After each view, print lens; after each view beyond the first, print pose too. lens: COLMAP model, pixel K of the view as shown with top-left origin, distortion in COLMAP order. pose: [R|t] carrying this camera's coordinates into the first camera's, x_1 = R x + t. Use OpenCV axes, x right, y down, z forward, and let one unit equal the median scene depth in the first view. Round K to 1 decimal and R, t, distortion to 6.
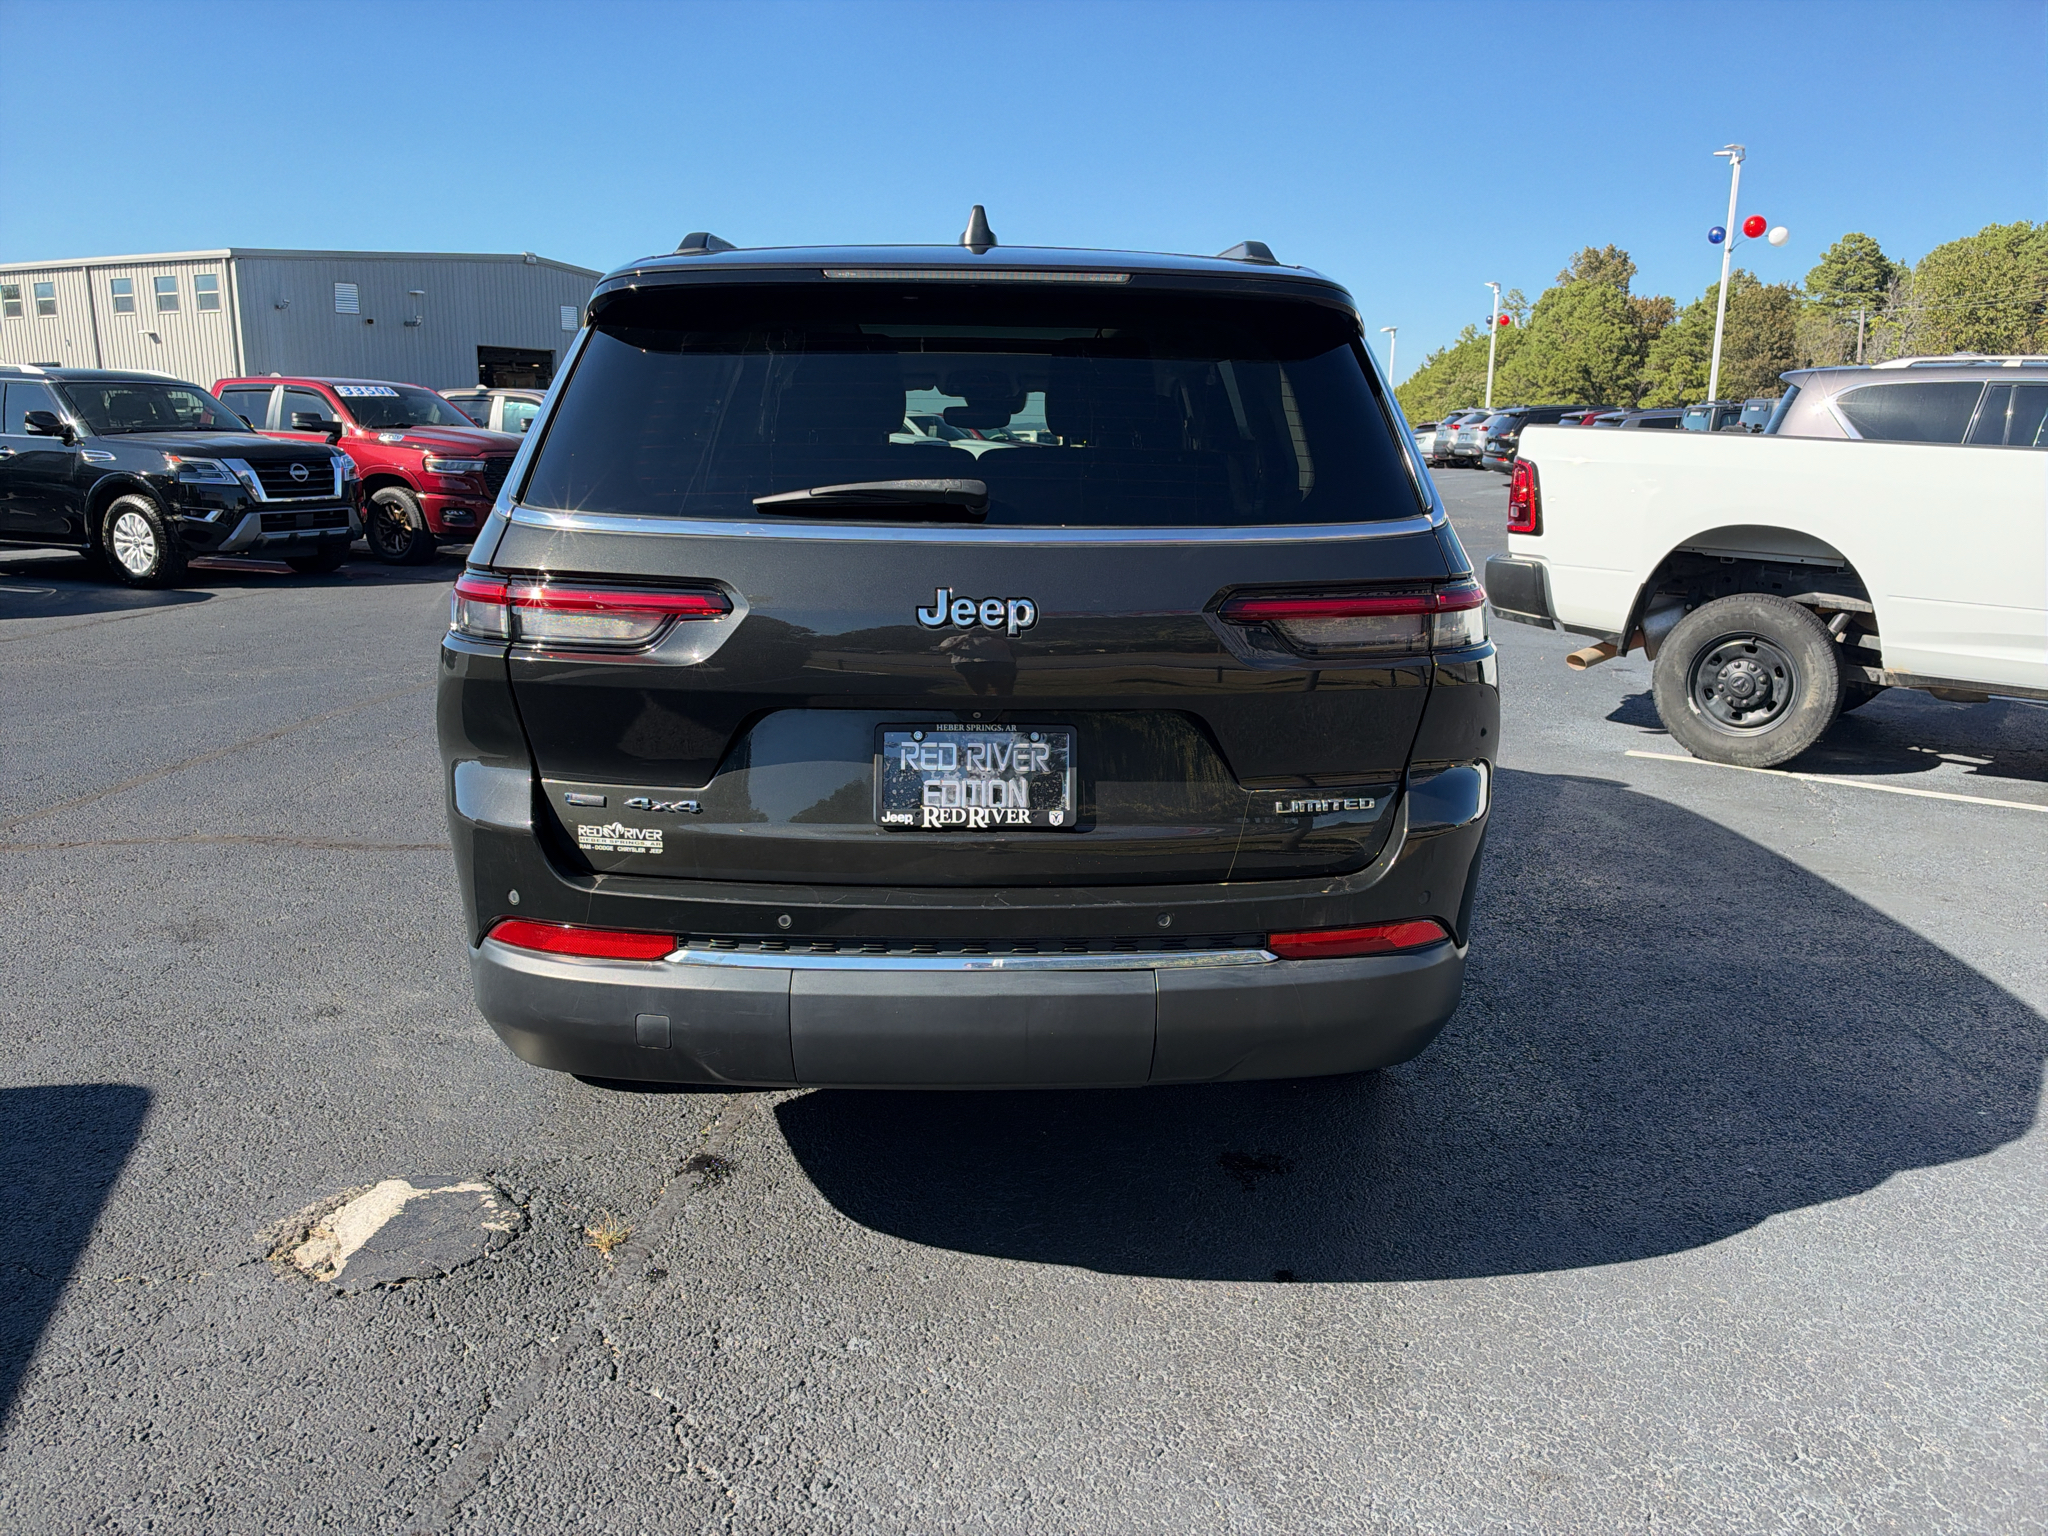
lens RADIAL K [[1594.9, 0, 1021.0], [0, 1594.9, 759.5], [0, 0, 1]] dist [0.005011, 0.006489]
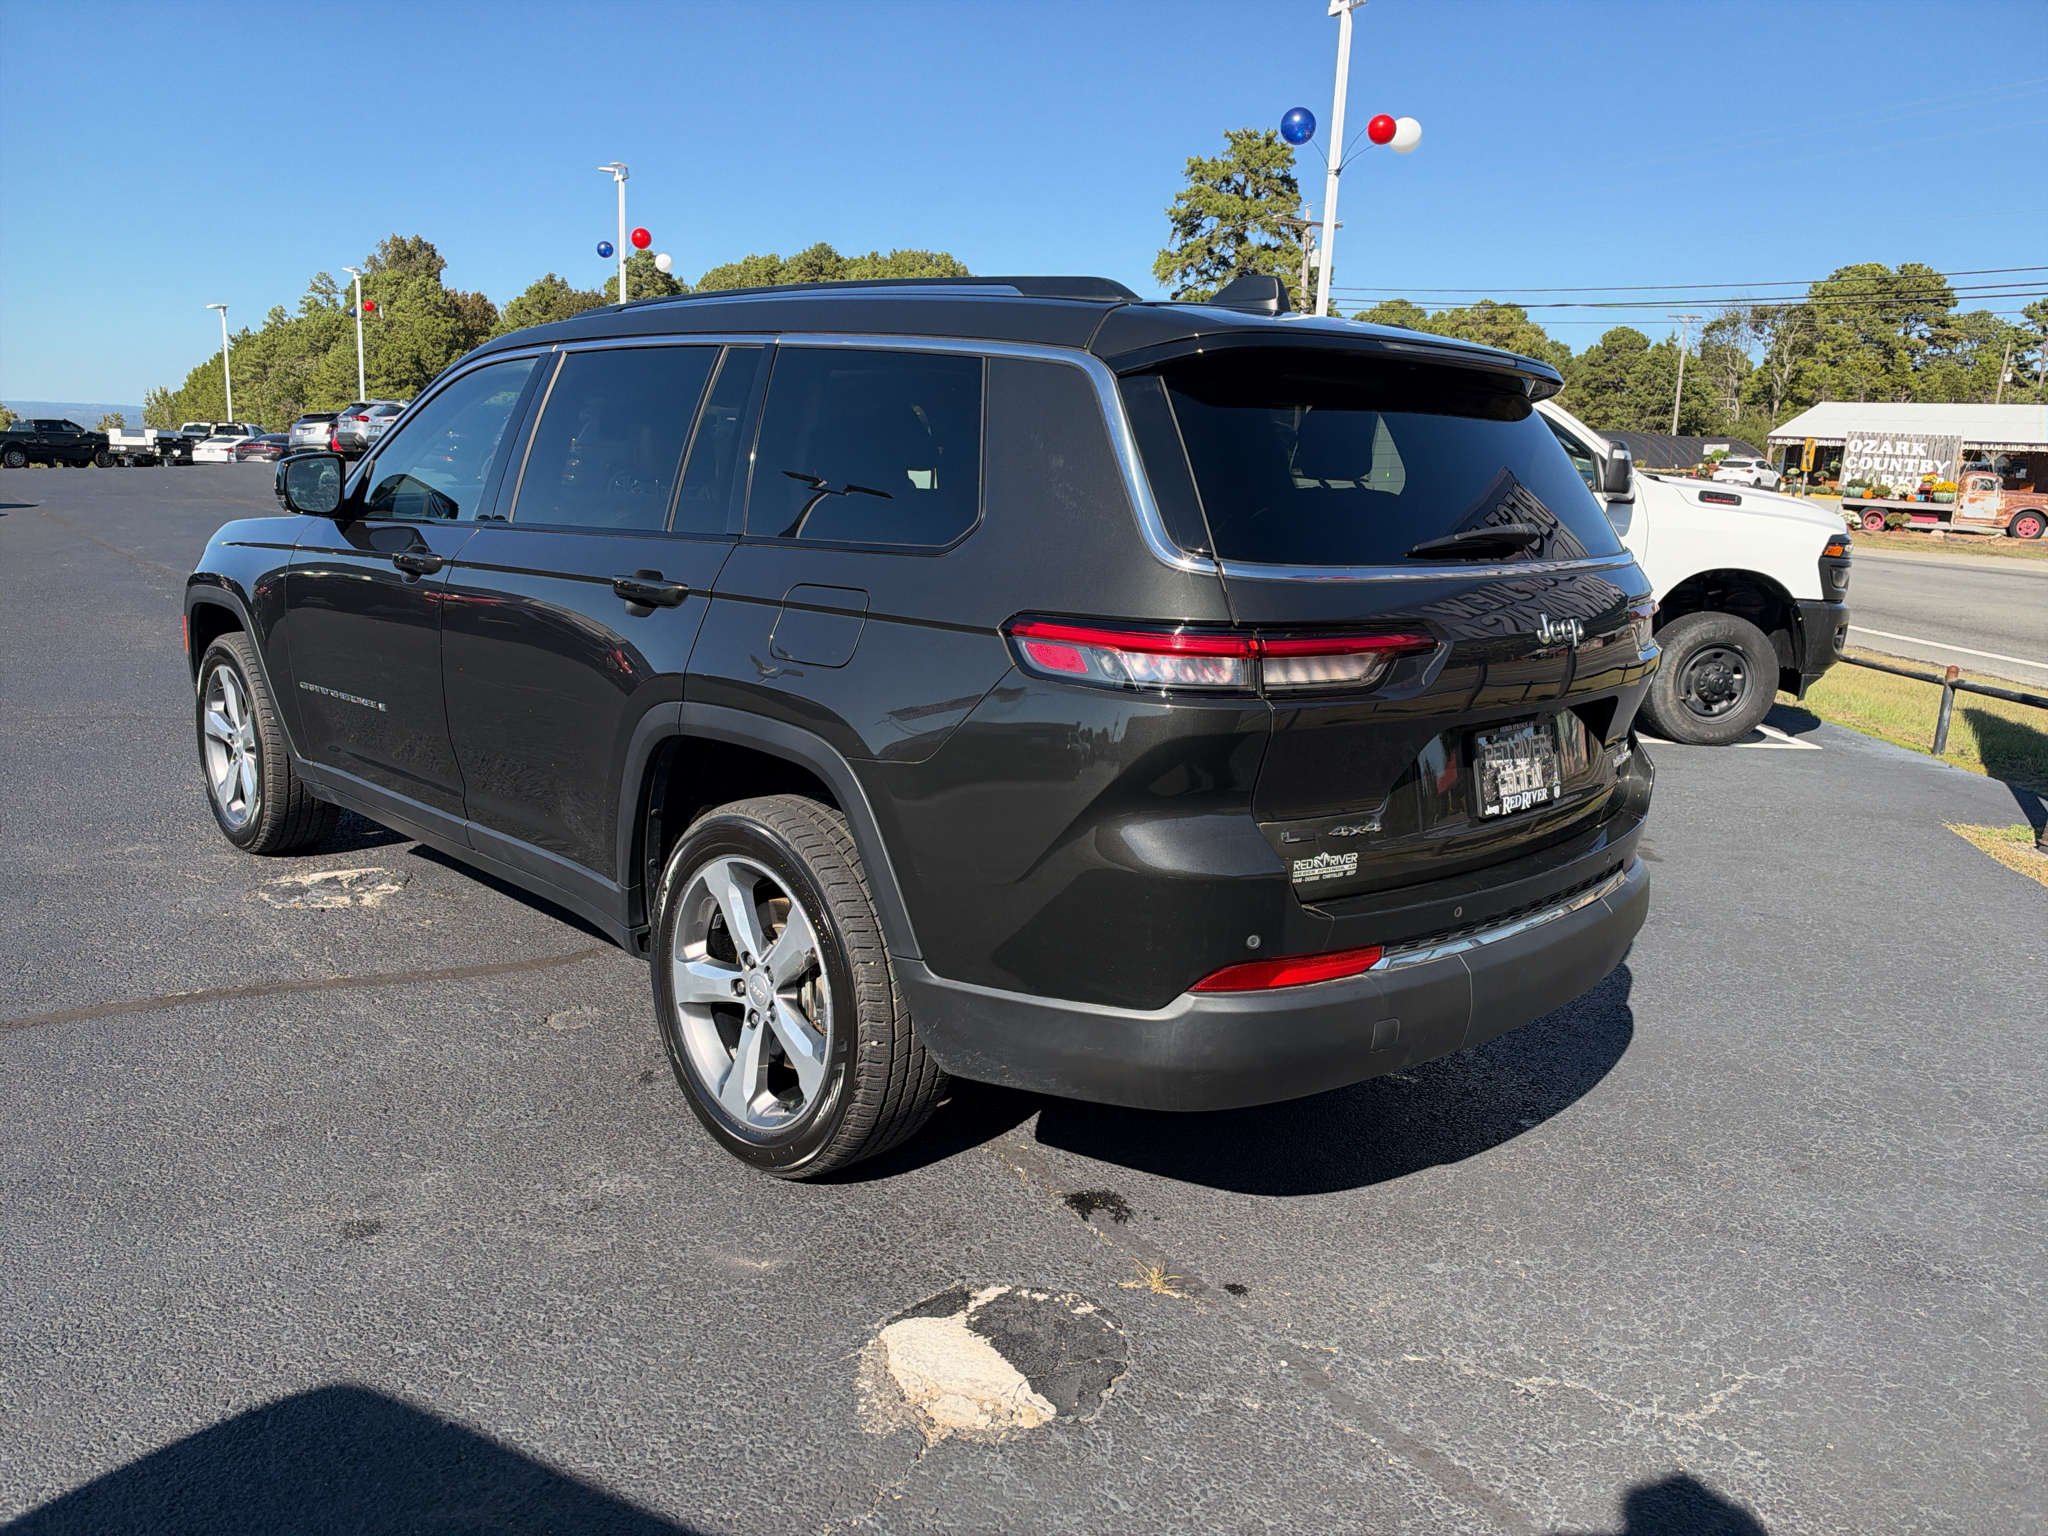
lens RADIAL K [[1594.9, 0, 1019.5], [0, 1594.9, 774.6], [0, 0, 1]] dist [0.005011, 0.006489]
pose [[0.731014, -0.123897, 0.671021, -0.109347], [0.113033, 0.991779, 0.059984, -0.009773], [-0.672936, 0.031998, 0.739008, 0.034151]]
